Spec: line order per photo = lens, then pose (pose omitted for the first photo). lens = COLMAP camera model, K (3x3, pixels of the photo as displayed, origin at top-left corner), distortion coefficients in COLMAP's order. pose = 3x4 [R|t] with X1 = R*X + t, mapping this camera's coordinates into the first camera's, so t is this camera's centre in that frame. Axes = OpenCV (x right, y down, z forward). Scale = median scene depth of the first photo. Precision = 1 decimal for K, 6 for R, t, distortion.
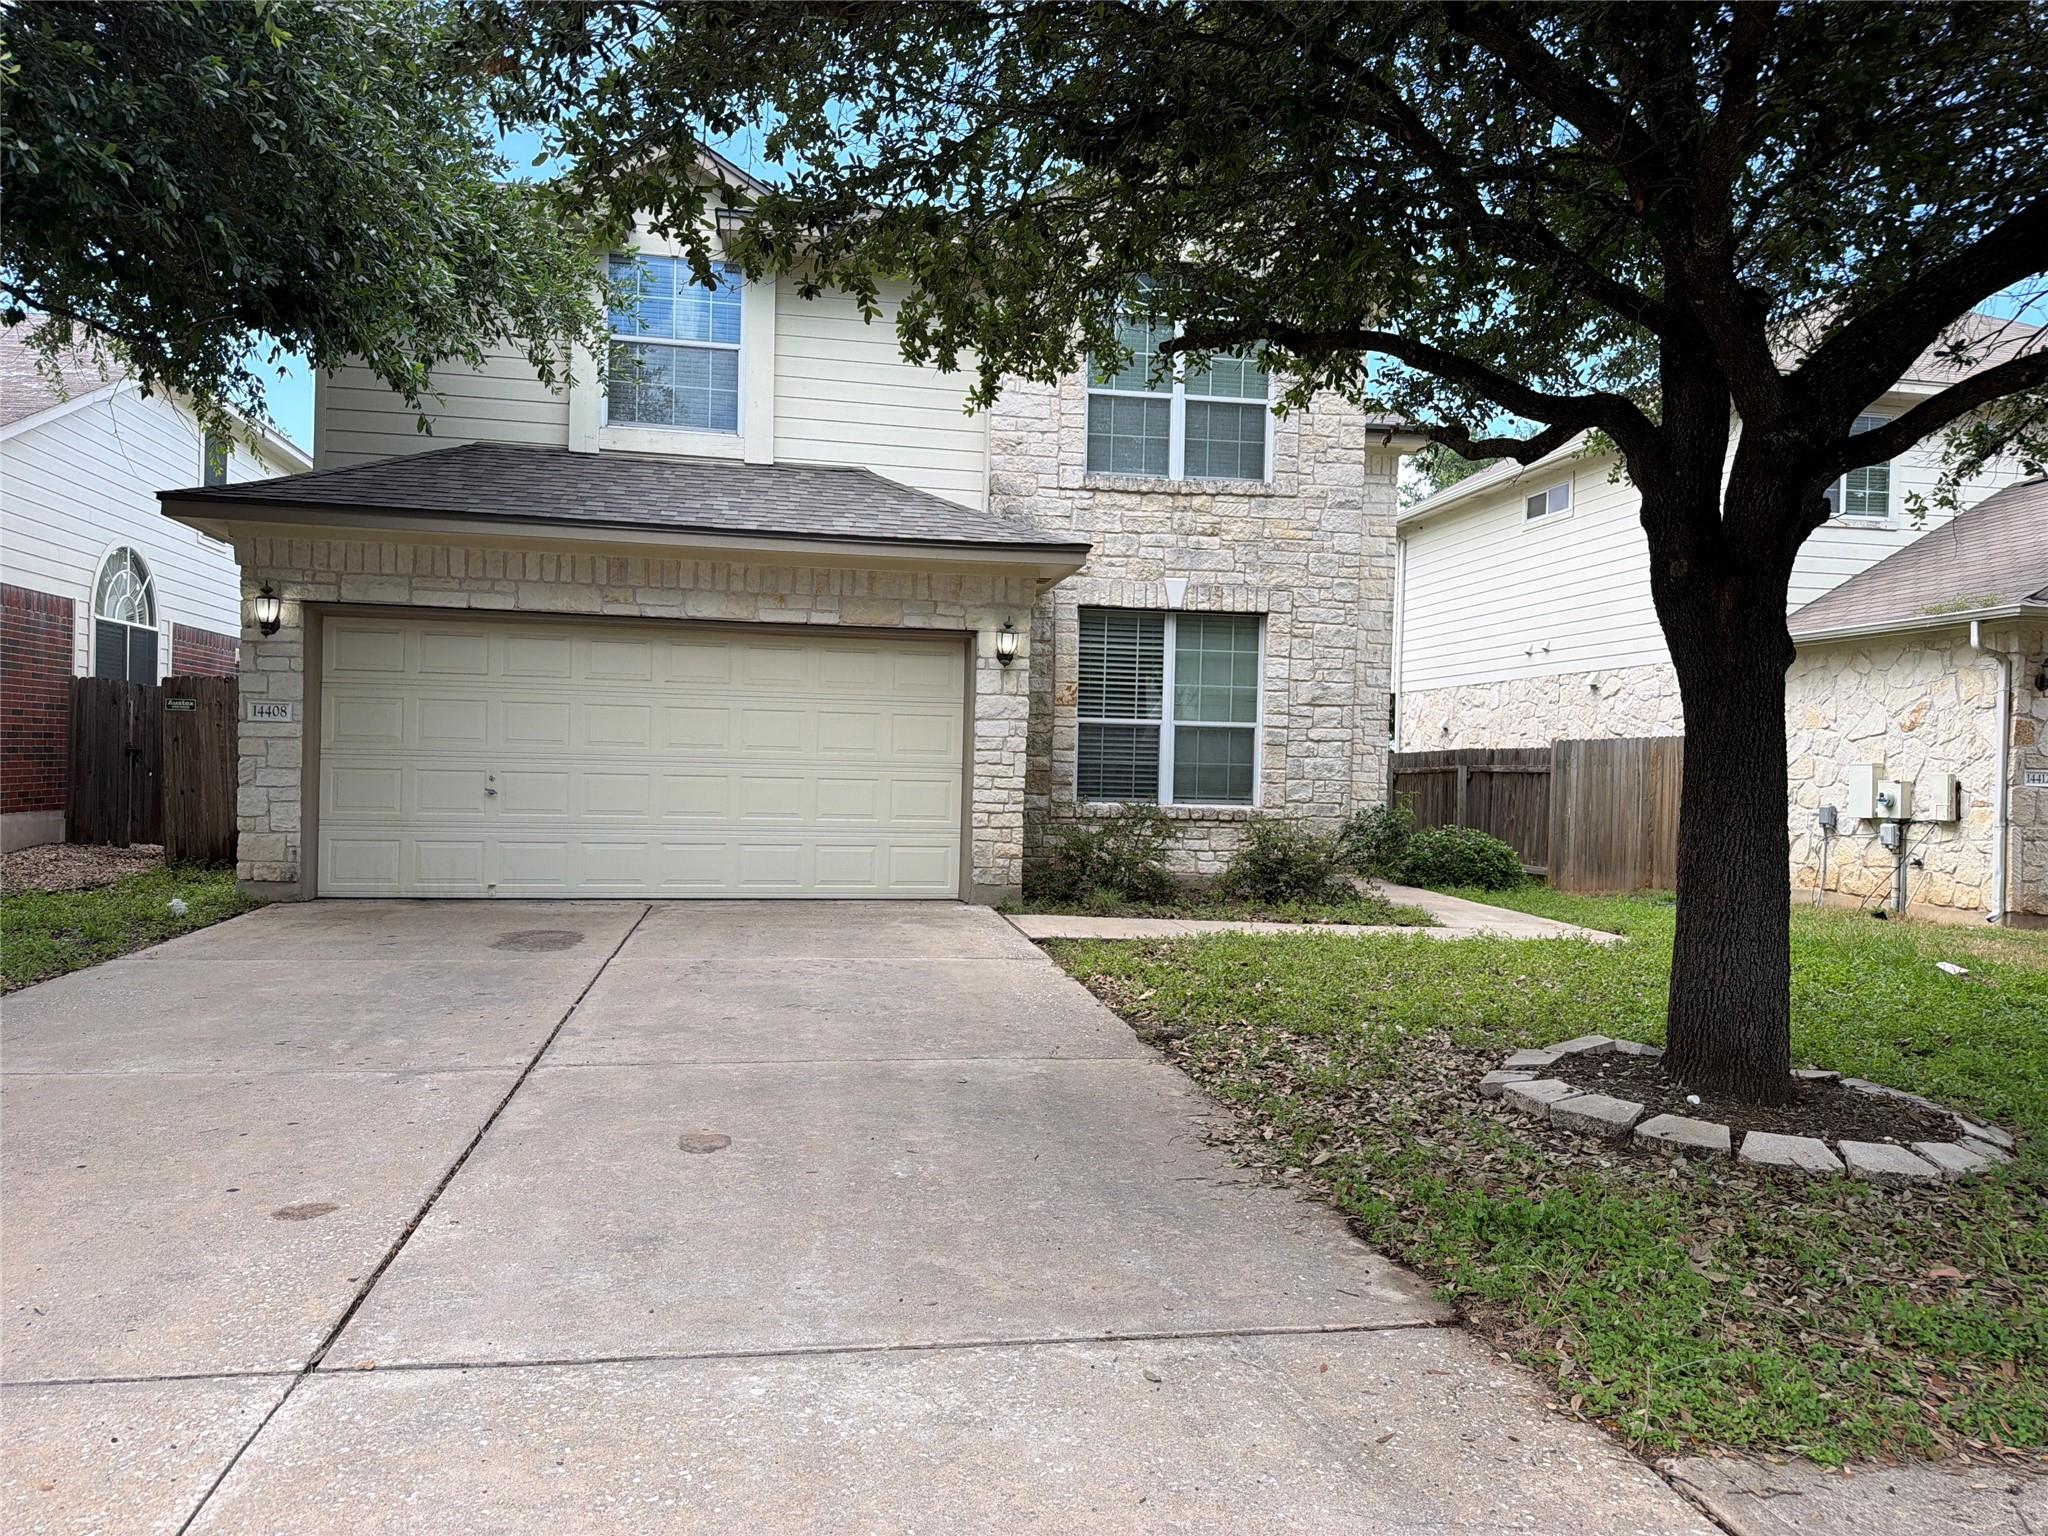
lens RADIAL K [[1429.2, 0, 1021.9], [0, 1429.2, 781.5], [0, 0, 1]] dist [0.061160, -0.011143]
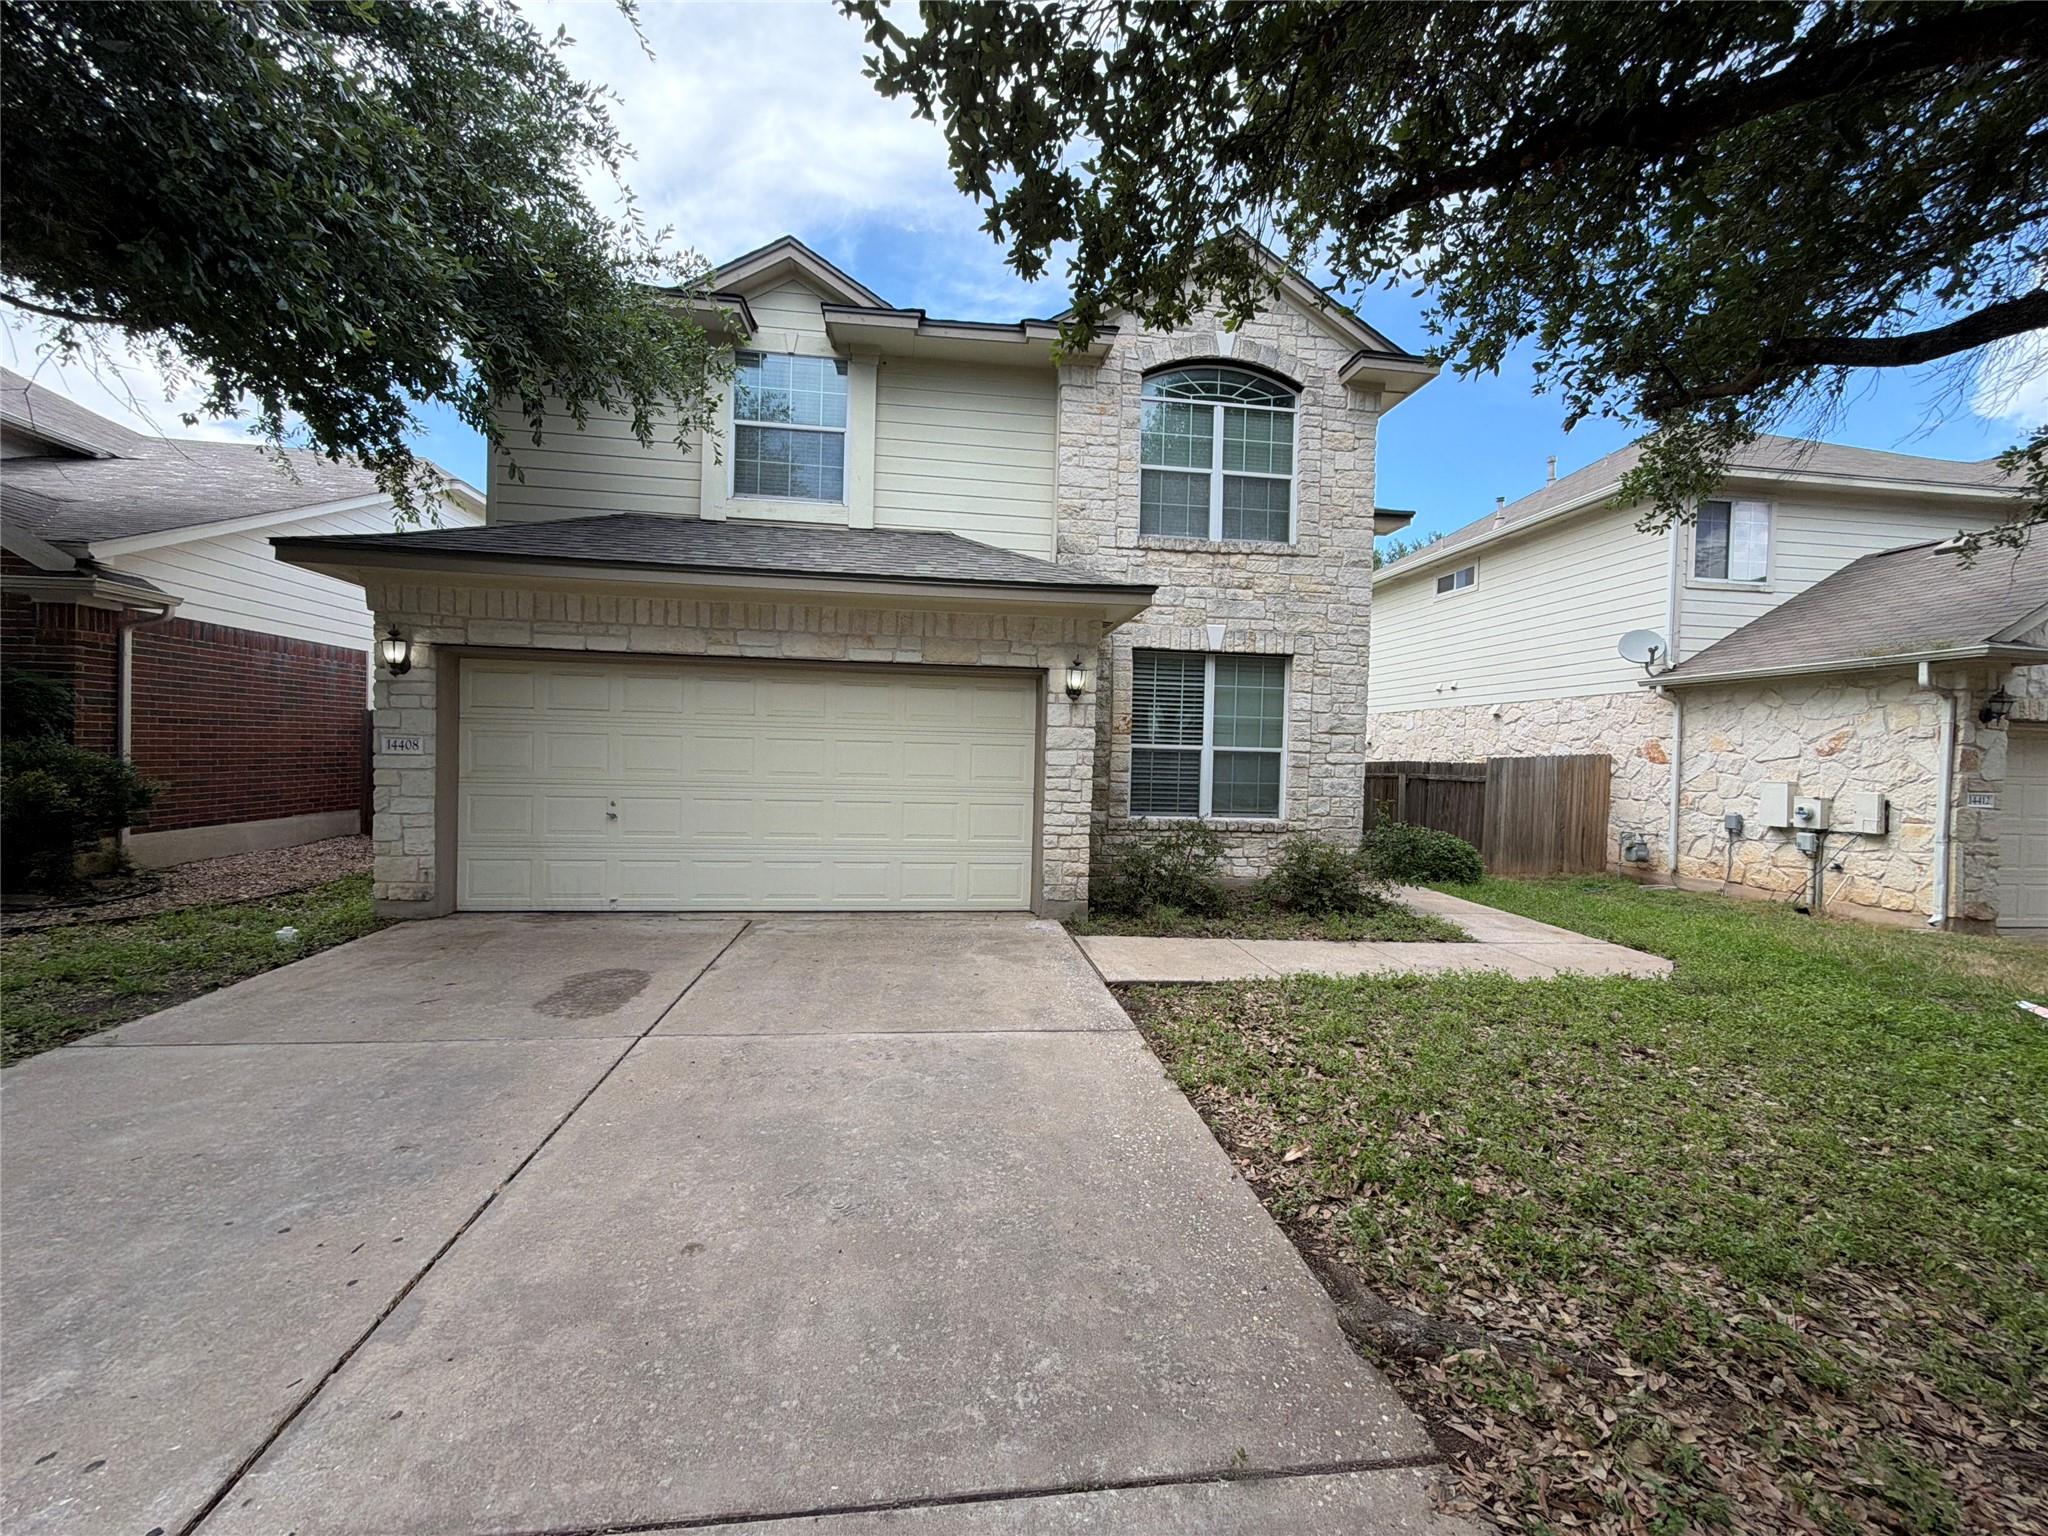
lens RADIAL K [[818.1, 0, 1015.6], [0, 818.1, 771.0], [0, 0, 1]] dist [-0.000726, 0.000054]
pose [[0.998482, 0.003248, -0.054988, -0.018794], [-0.002854, 0.999970, 0.007234, -0.027511], [0.055010, -0.007066, 0.998461, 0.327058]]
